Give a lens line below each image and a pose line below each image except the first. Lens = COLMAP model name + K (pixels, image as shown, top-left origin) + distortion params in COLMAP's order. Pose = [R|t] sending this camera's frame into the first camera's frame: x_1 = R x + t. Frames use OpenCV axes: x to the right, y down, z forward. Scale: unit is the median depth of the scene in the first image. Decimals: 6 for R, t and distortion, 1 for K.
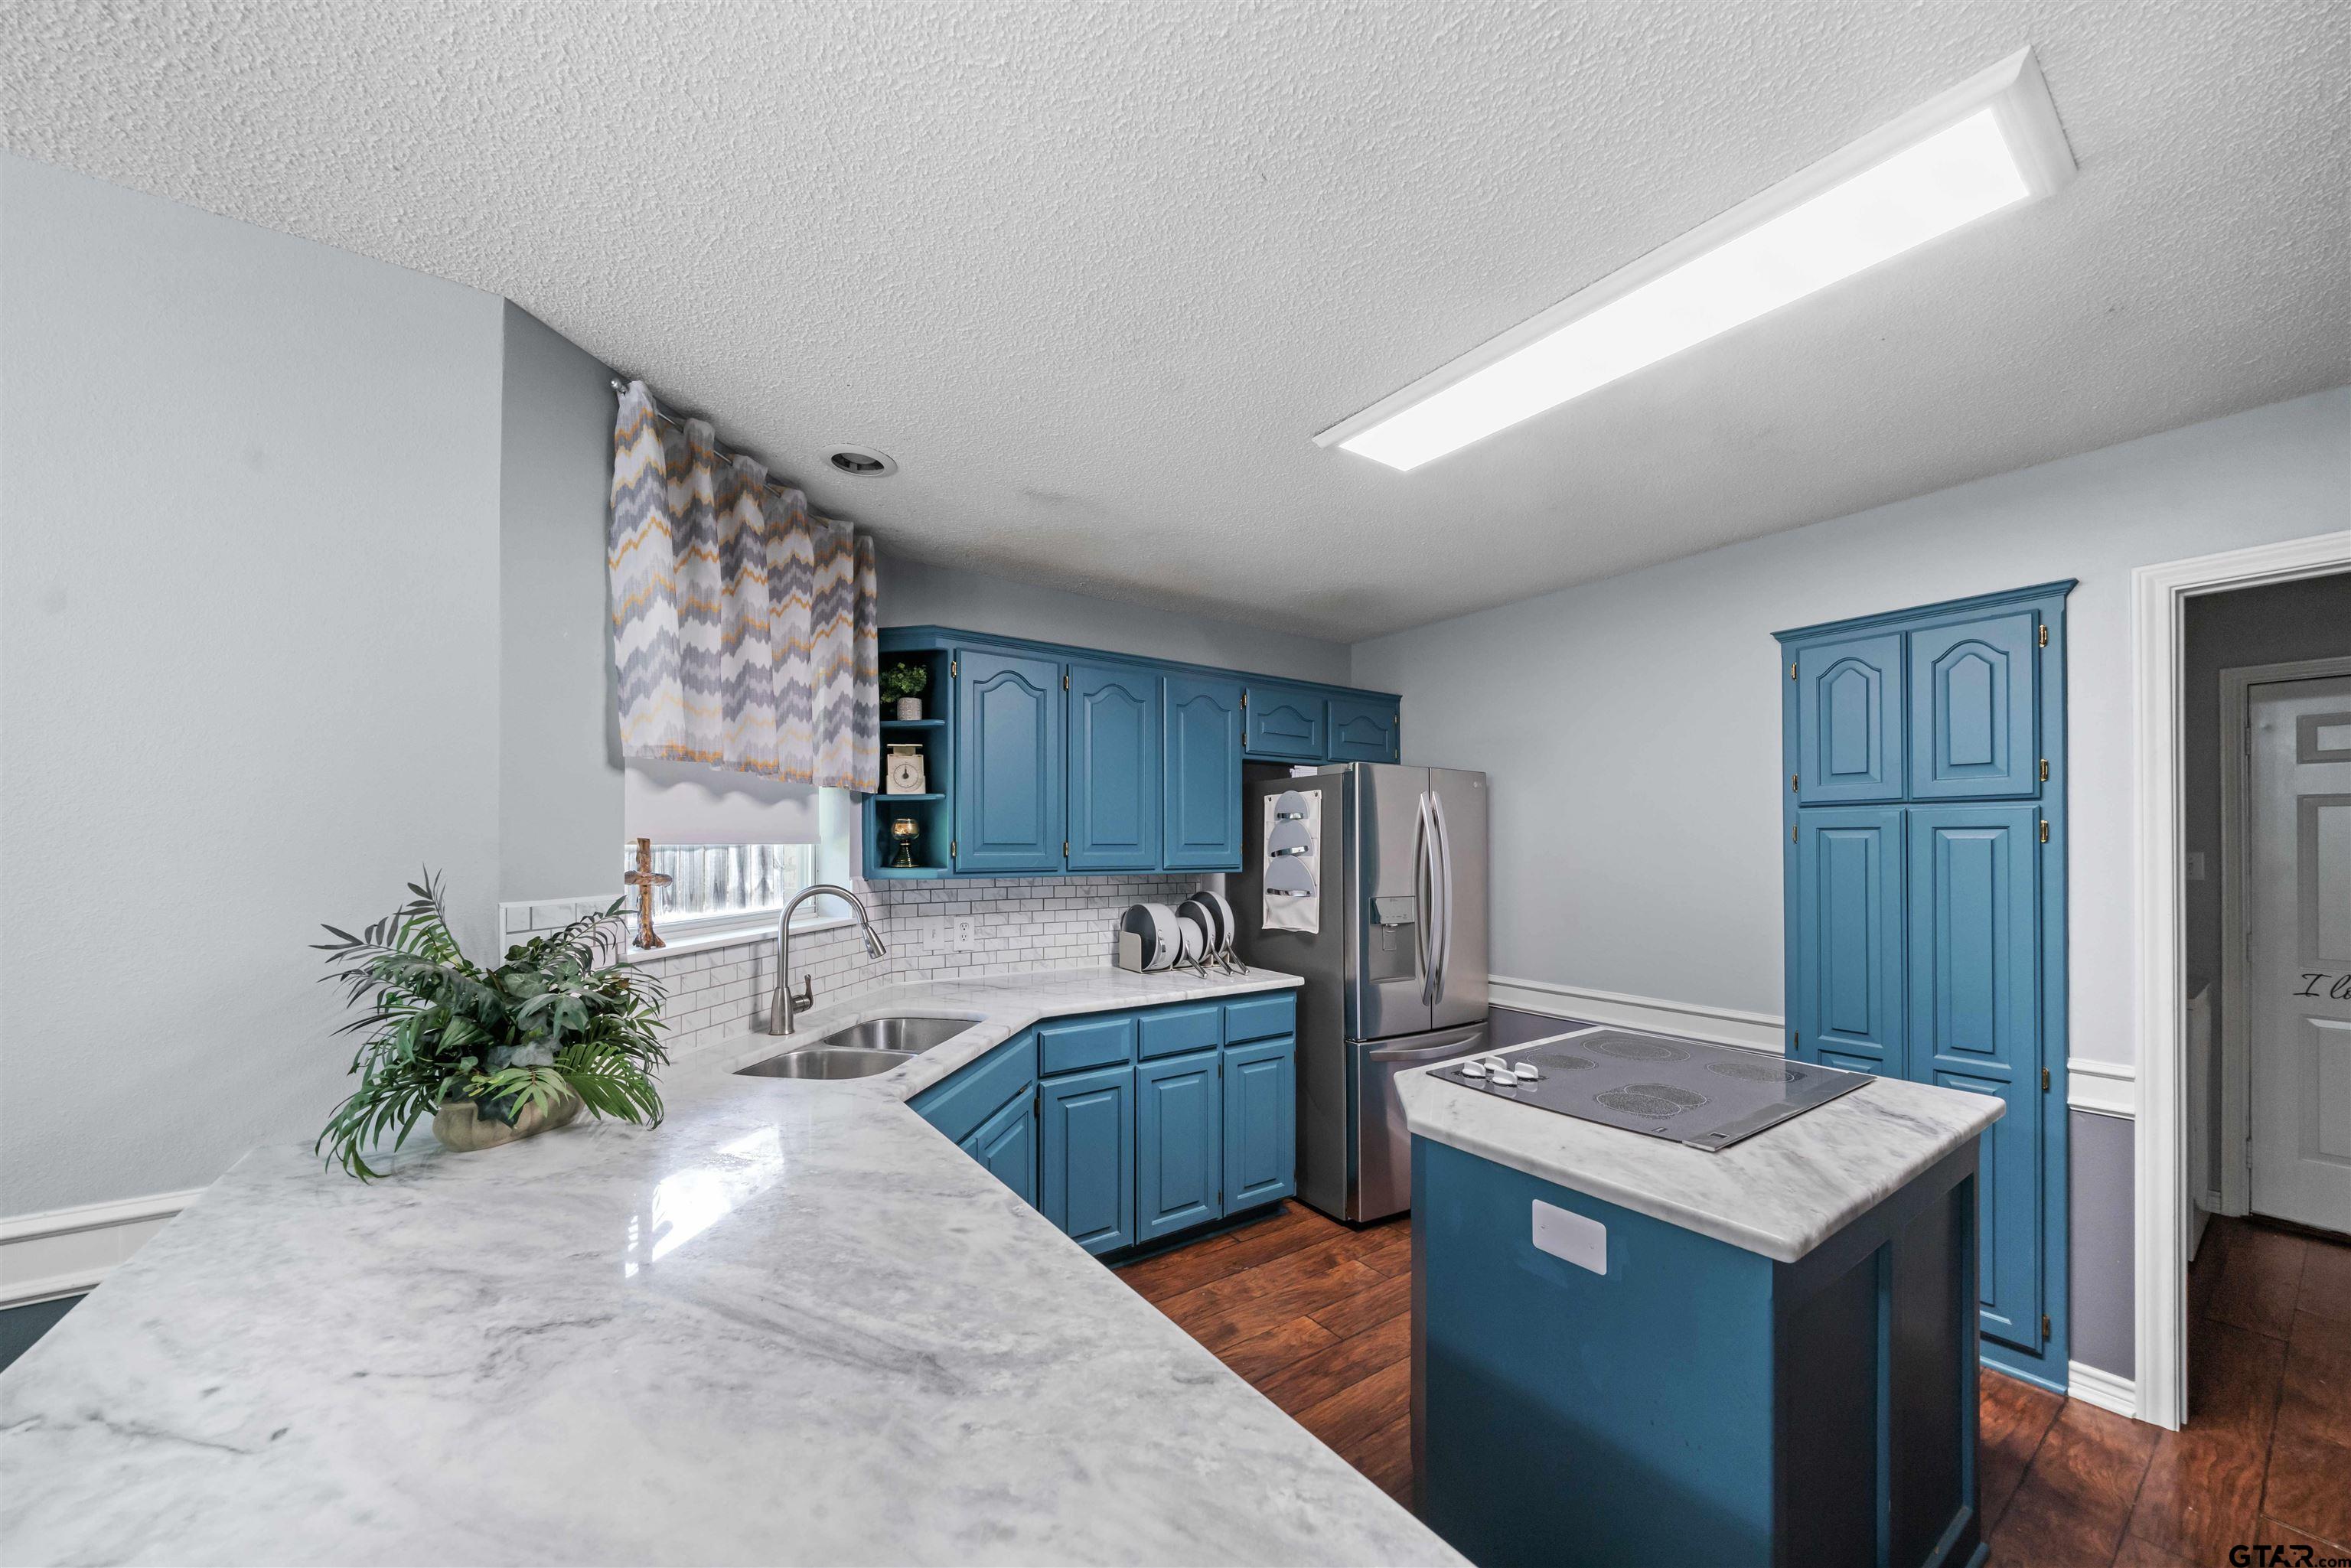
lens RADIAL K [[834.6, 0, 1168.2], [0, 834.6, 847.0], [0, 0, 1]] dist [-0.008562, 0.000053]
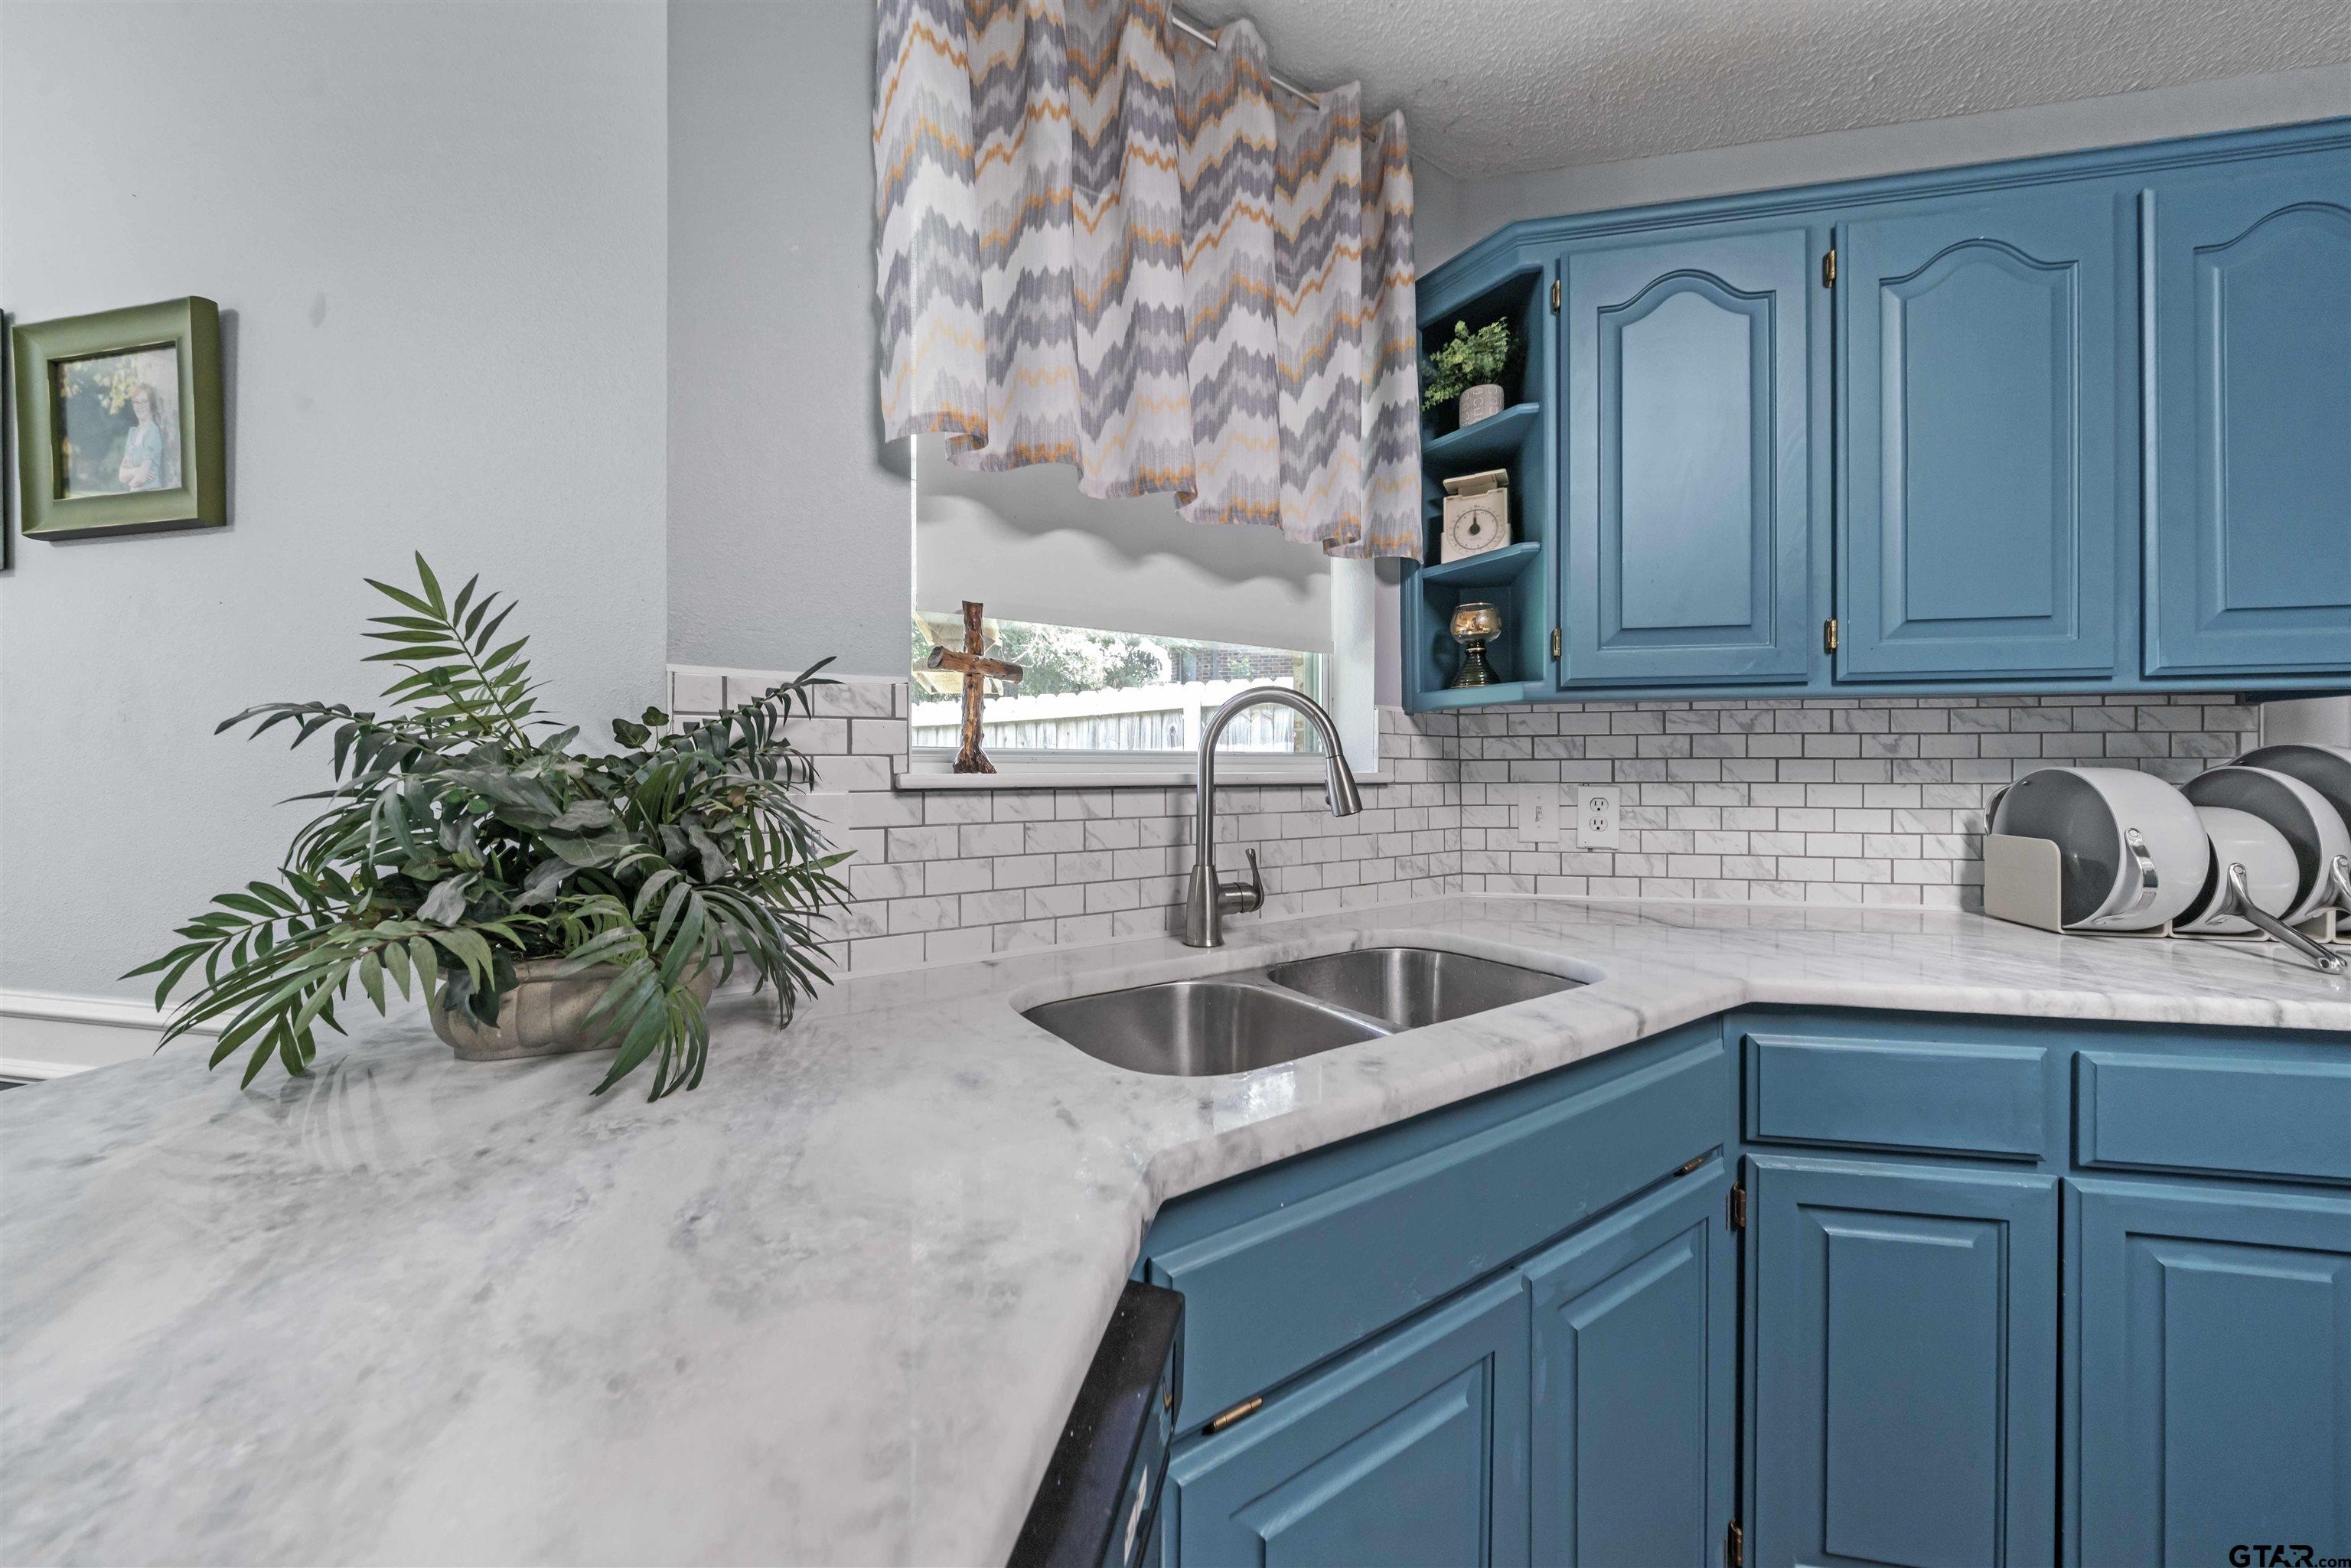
lens RADIAL K [[828.6, 0, 1173.1], [0, 828.6, 778.2], [0, 0, 1]] dist [-0.007869, 0.001154]
pose [[0.690461, 0.001595, -0.723368, -0.048620], [0.001034, 0.999994, 0.003191, 0.084251], [0.723369, -0.002951, 0.690455, 0.465683]]
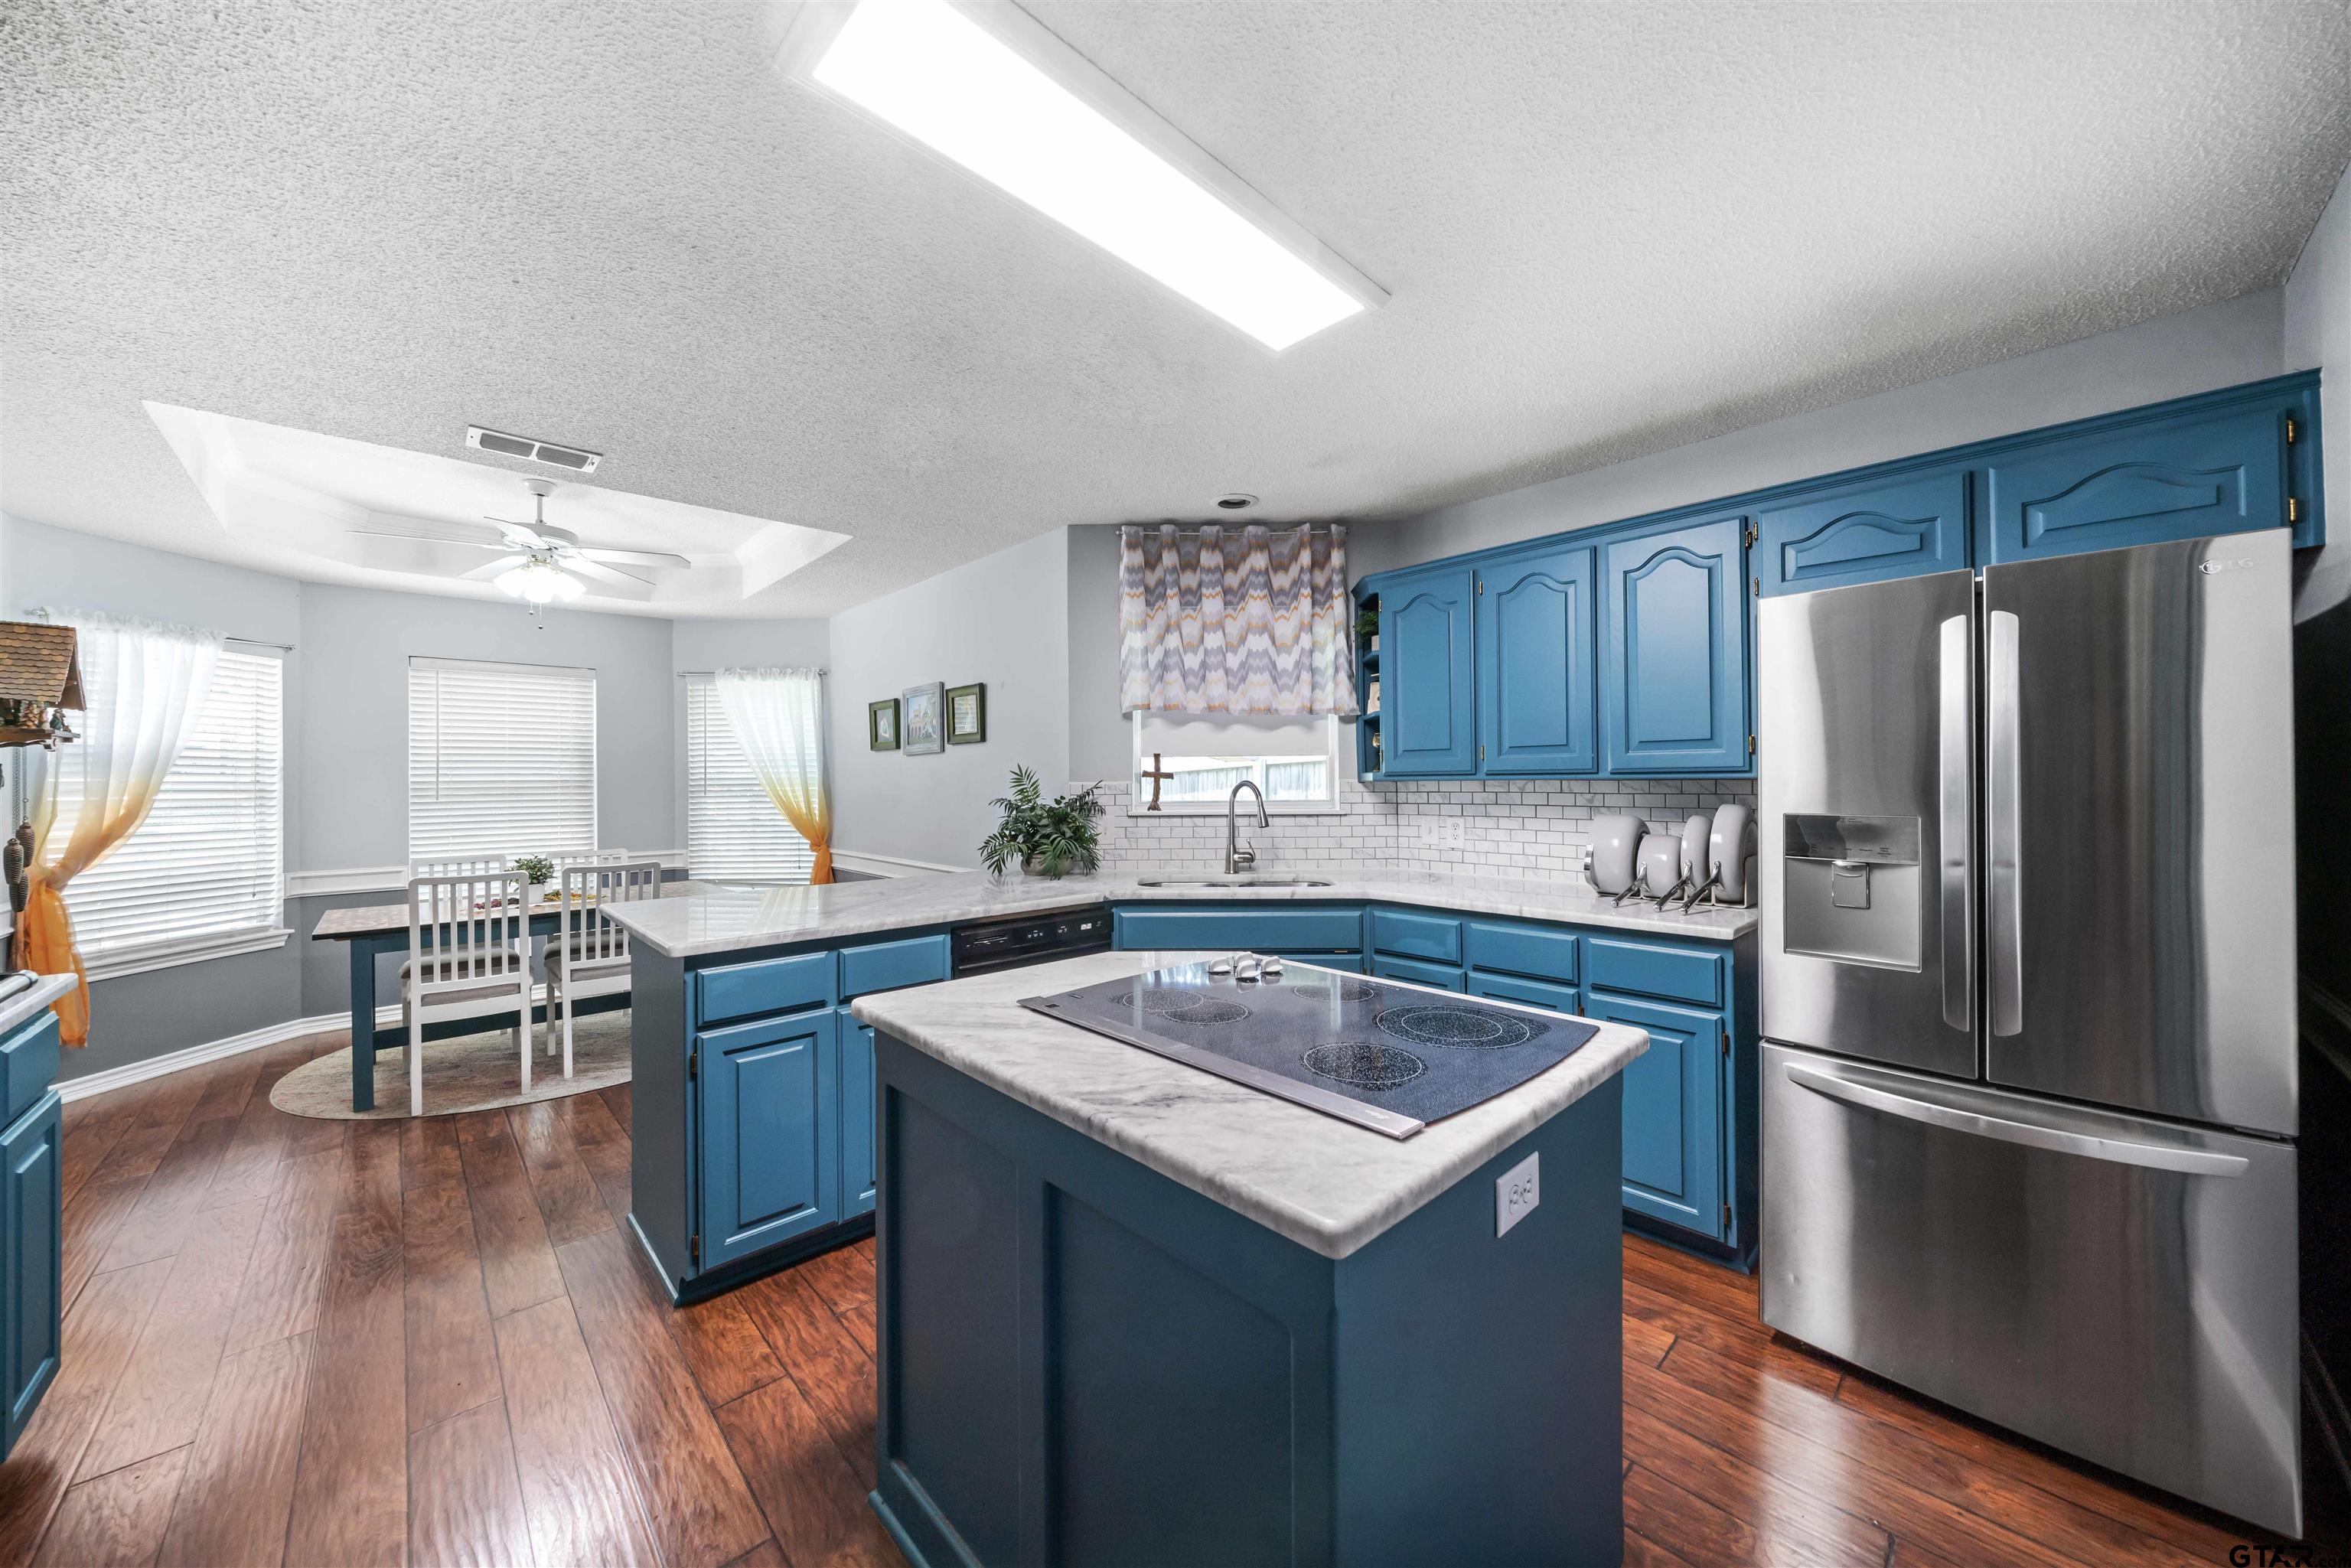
lens RADIAL K [[828.6, 0, 1173.1], [0, 828.6, 778.2], [0, 0, 1]] dist [-0.007869, 0.001154]
pose [[0.156929, -0.006654, -0.987587, 0.864582], [0.004654, 0.999971, -0.005998, 0.039946], [0.987599, -0.003655, 0.156956, 0.508411]]
